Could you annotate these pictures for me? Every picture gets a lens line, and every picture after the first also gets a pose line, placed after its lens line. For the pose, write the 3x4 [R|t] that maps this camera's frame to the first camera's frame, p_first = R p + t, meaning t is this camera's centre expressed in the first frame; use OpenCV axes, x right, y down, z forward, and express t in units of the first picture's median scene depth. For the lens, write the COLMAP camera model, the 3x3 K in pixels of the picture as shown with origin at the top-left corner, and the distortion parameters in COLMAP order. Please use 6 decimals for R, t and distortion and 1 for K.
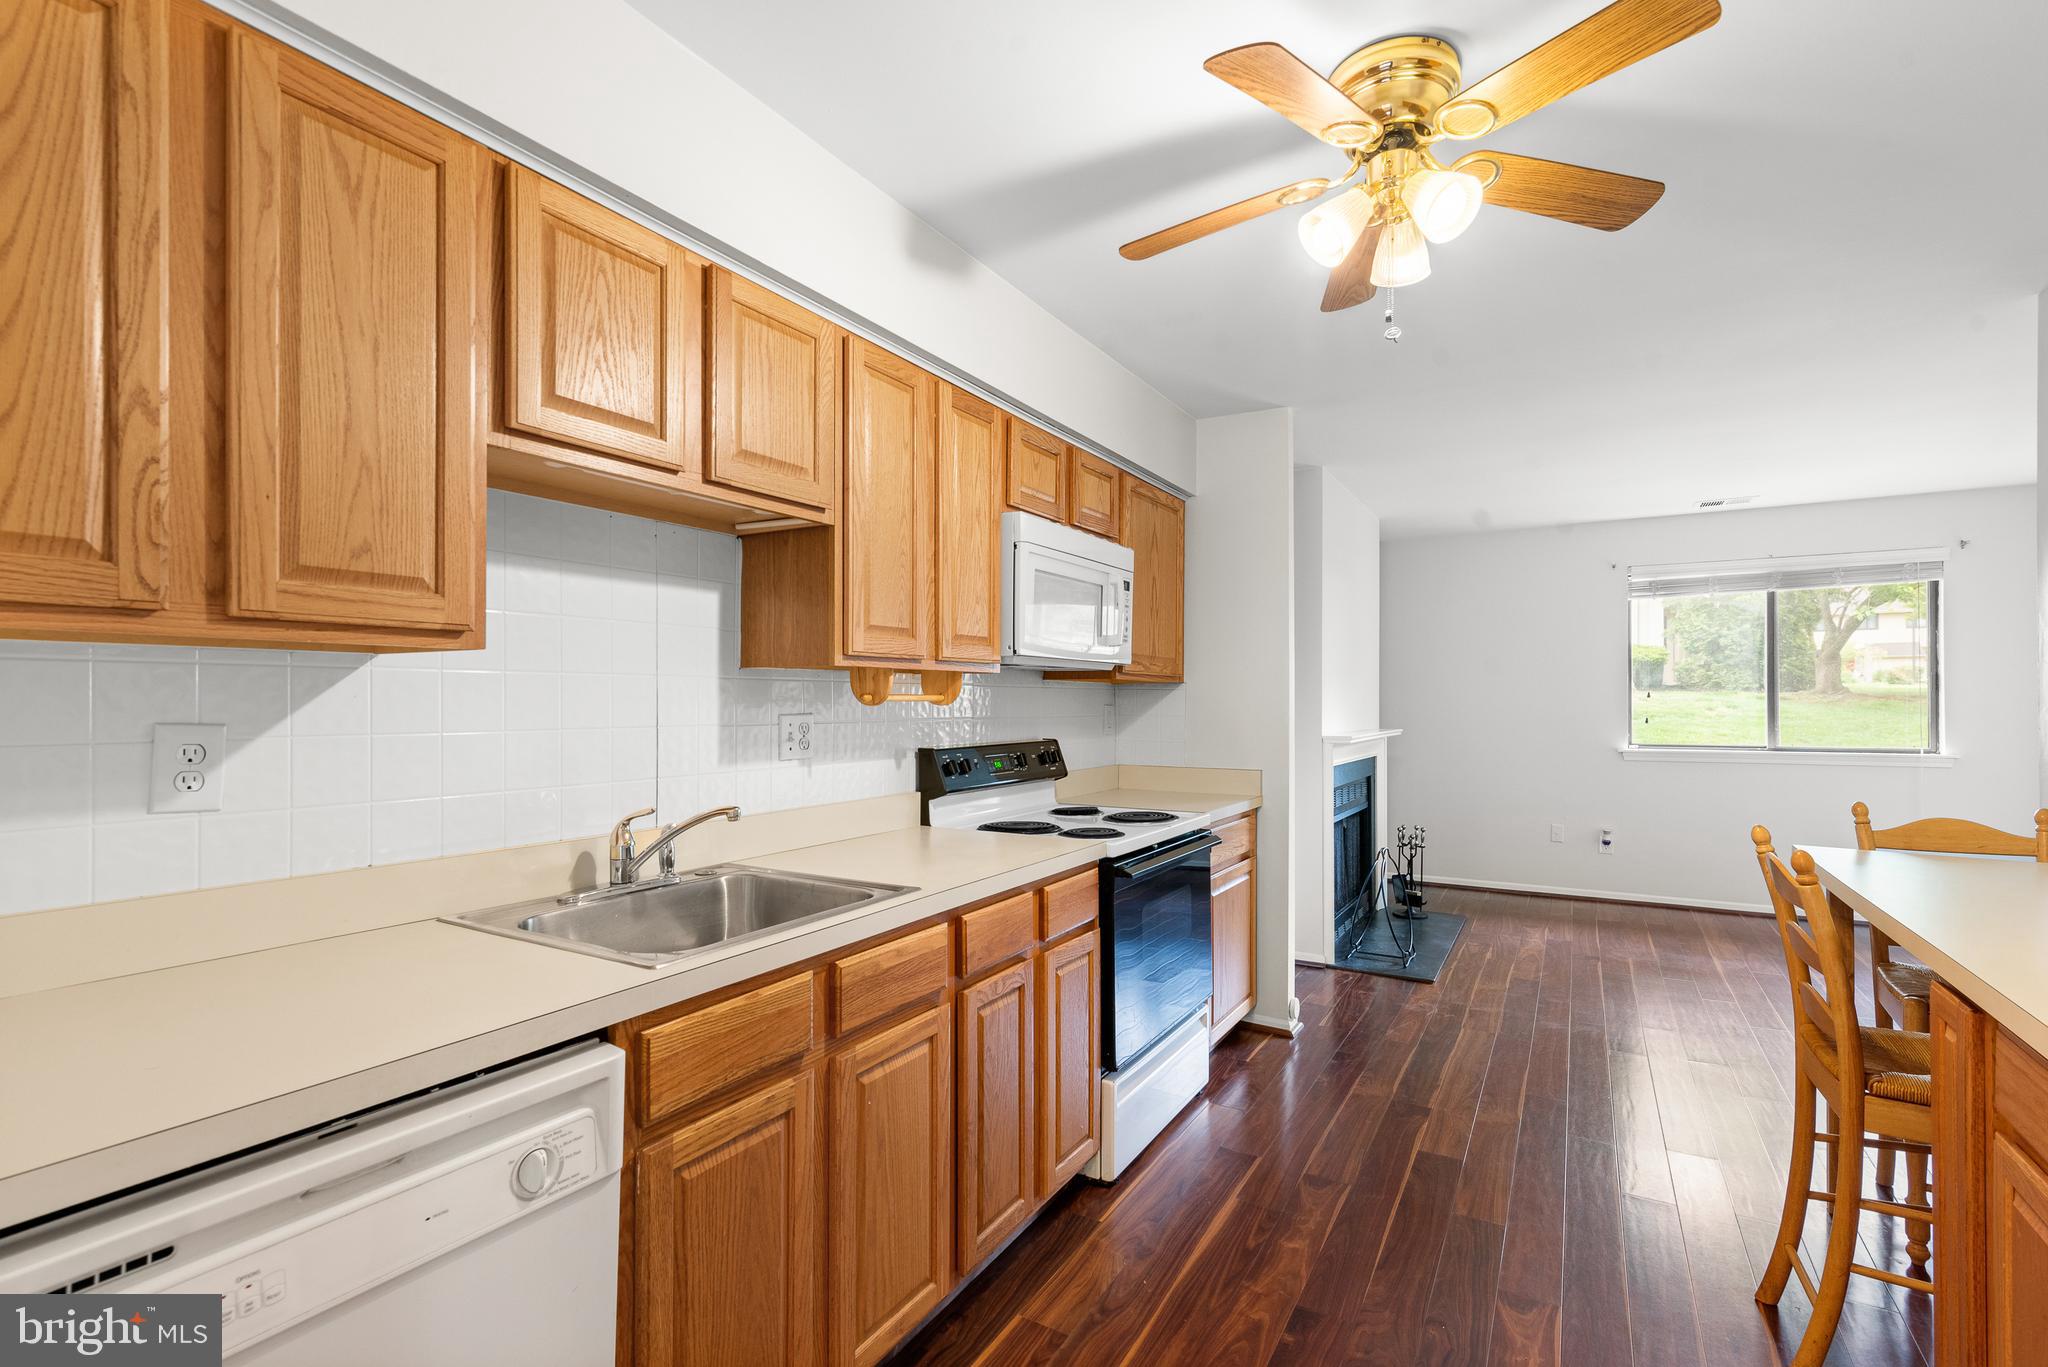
lens RADIAL K [[904.5, 0, 1027.4], [0, 904.5, 697.6], [0, 0, 1]] dist [-0.000199, -0.000056]
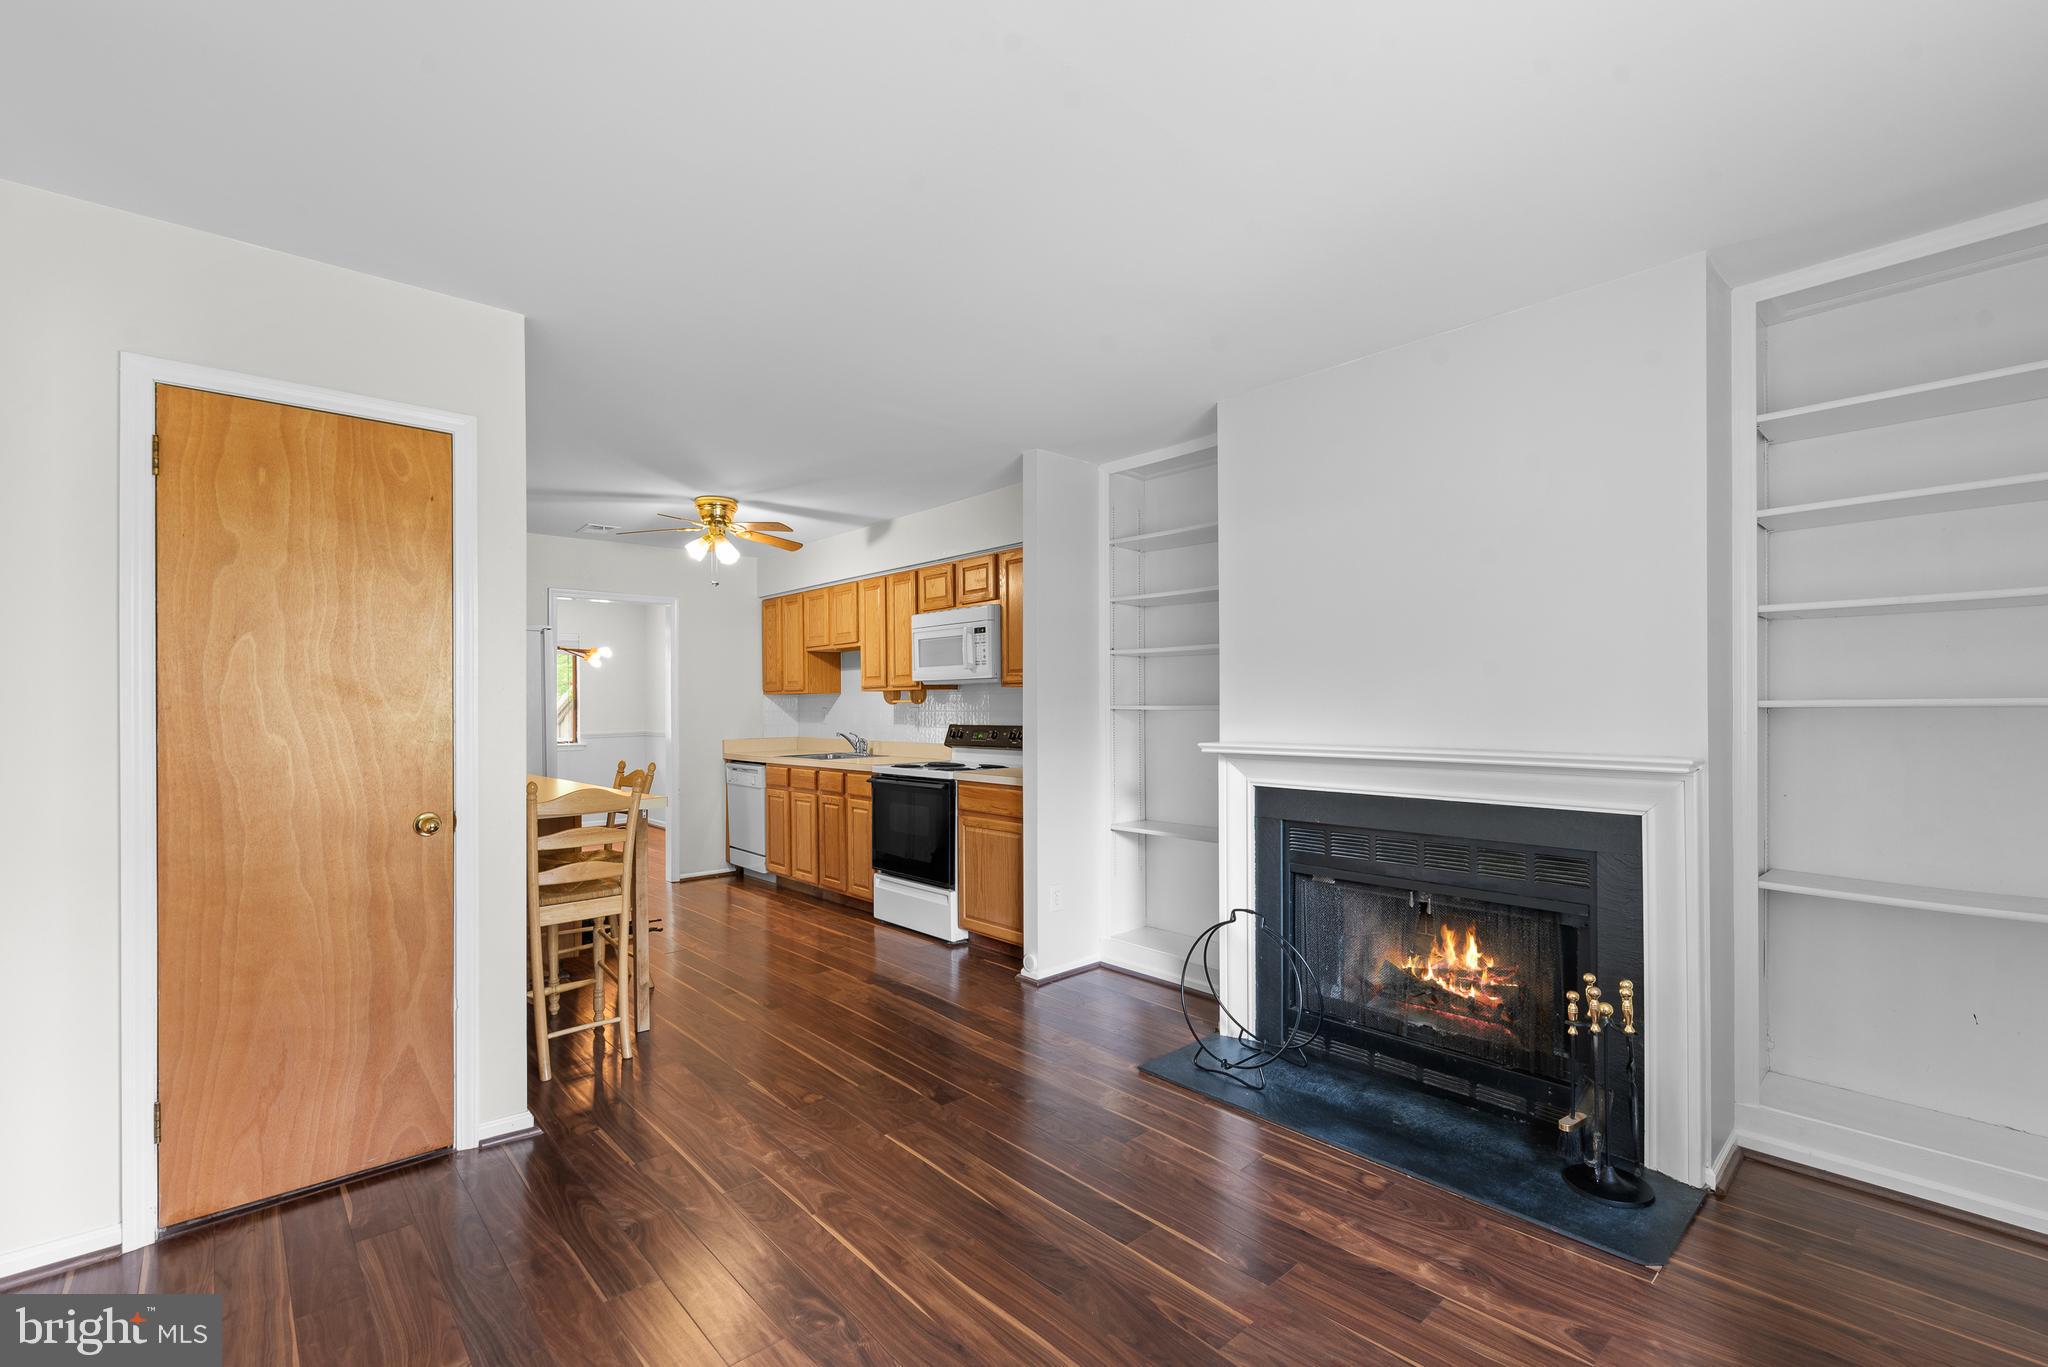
lens RADIAL K [[897.2, 0, 1025.8], [0, 897.2, 708.7], [0, 0, 1]] dist [-0.000126, 0.000009]
pose [[-0.295135, 0.005798, -0.955438, 0.892595], [0.011668, 0.999929, 0.002463, 0.007871], [0.955384, -0.010421, -0.295181, 0.858431]]
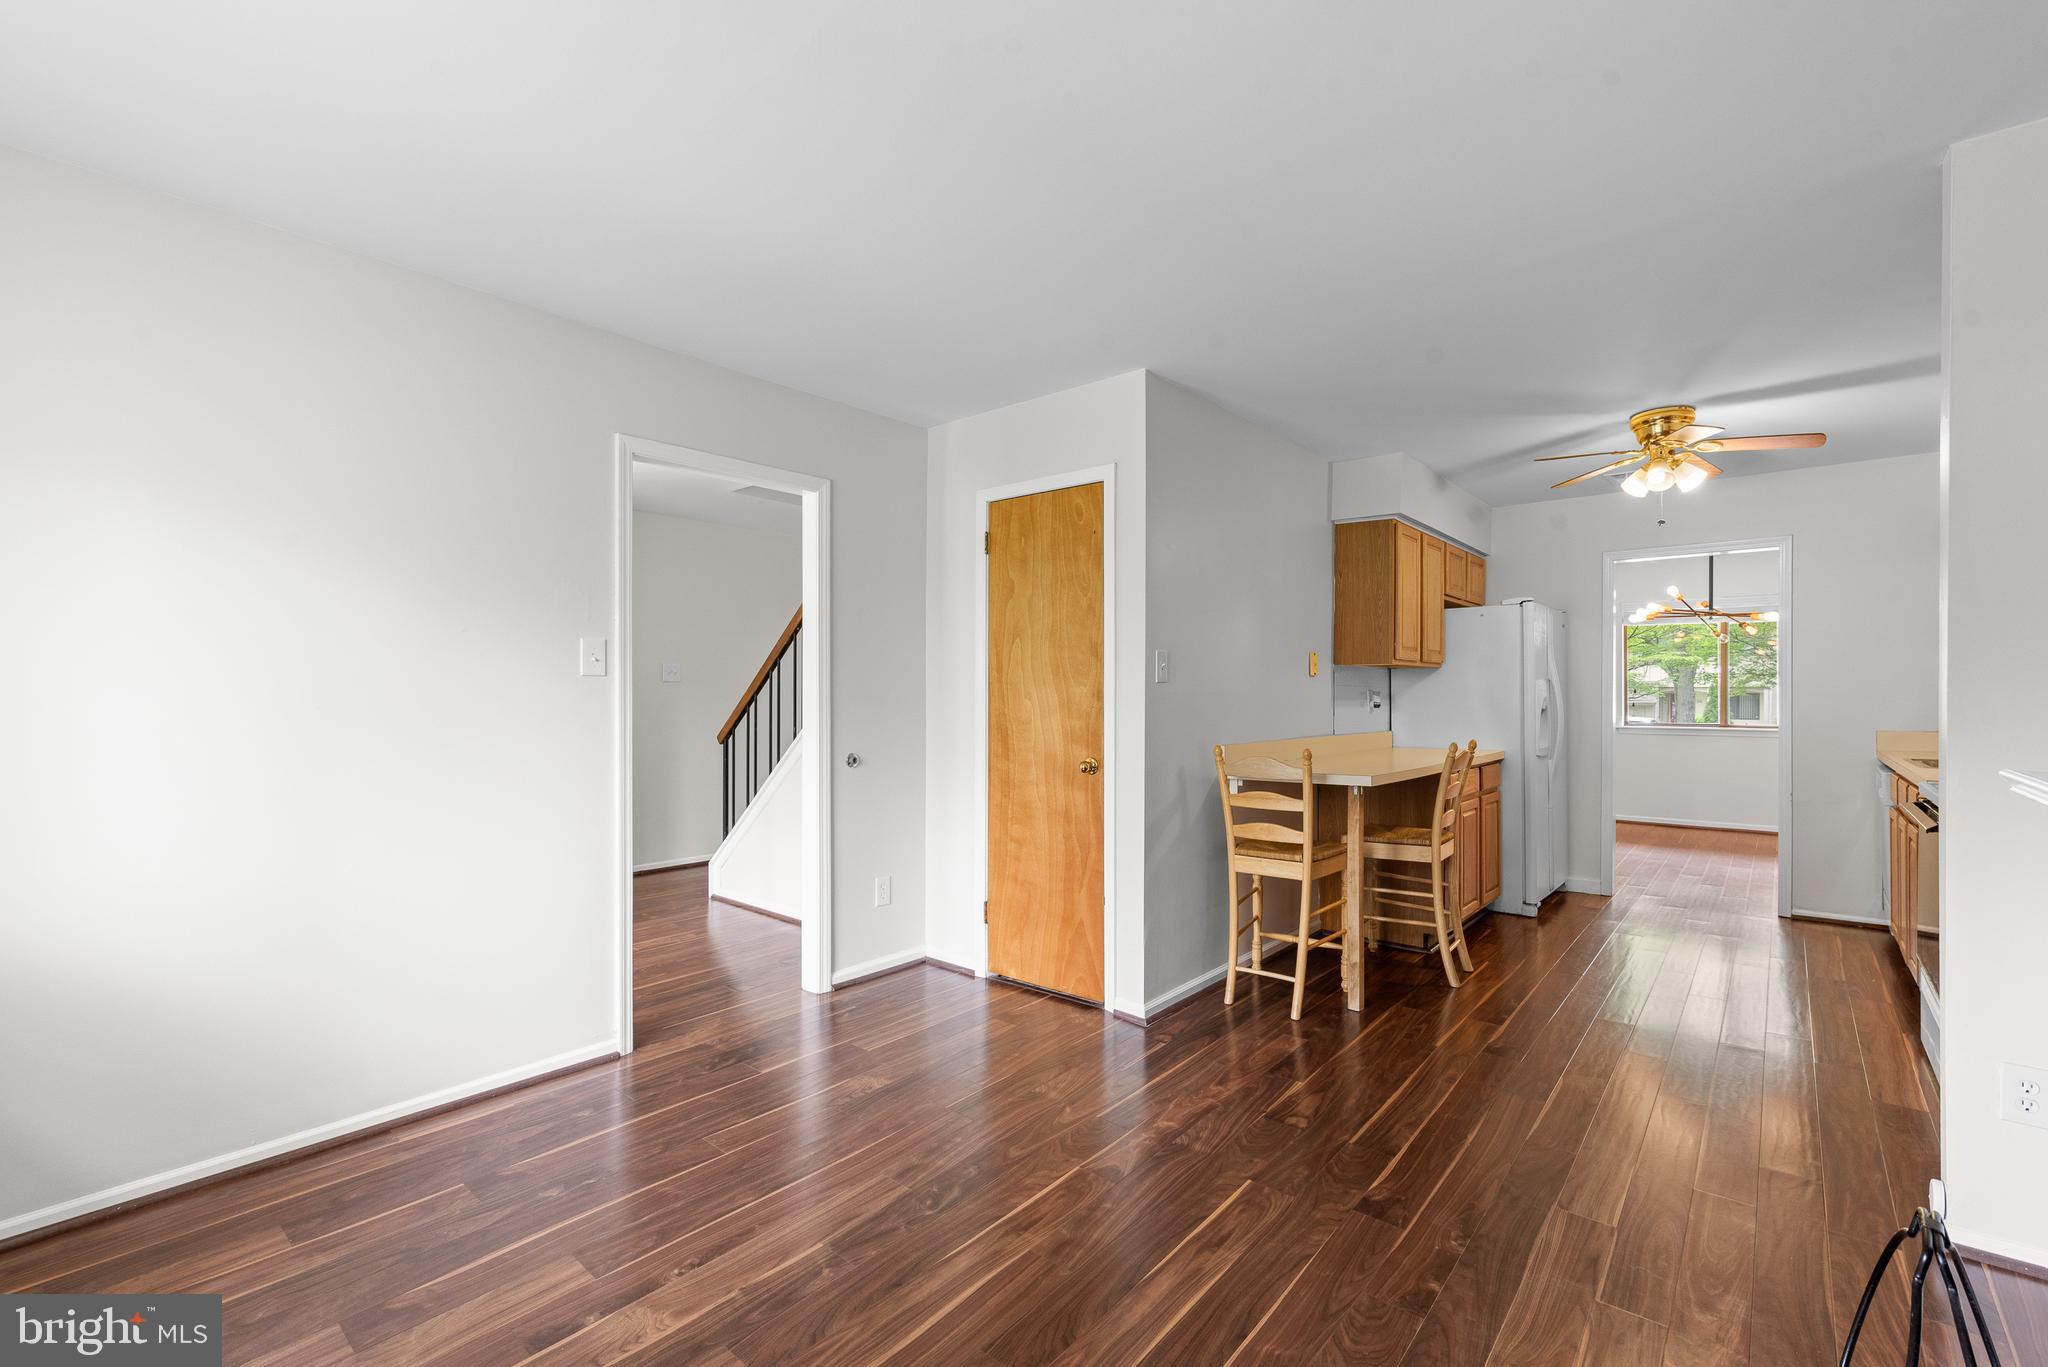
lens RADIAL K [[899.7, 0, 1030.5], [0, 899.7, 696.2], [0, 0, 1]] dist [0.001378, -0.000112]
pose [[-0.984521, 0.001704, 0.175260, 0.495747], [0.002102, 0.999996, 0.002082, 0.012617], [-0.175256, 0.002419, -0.984520, 1.060127]]
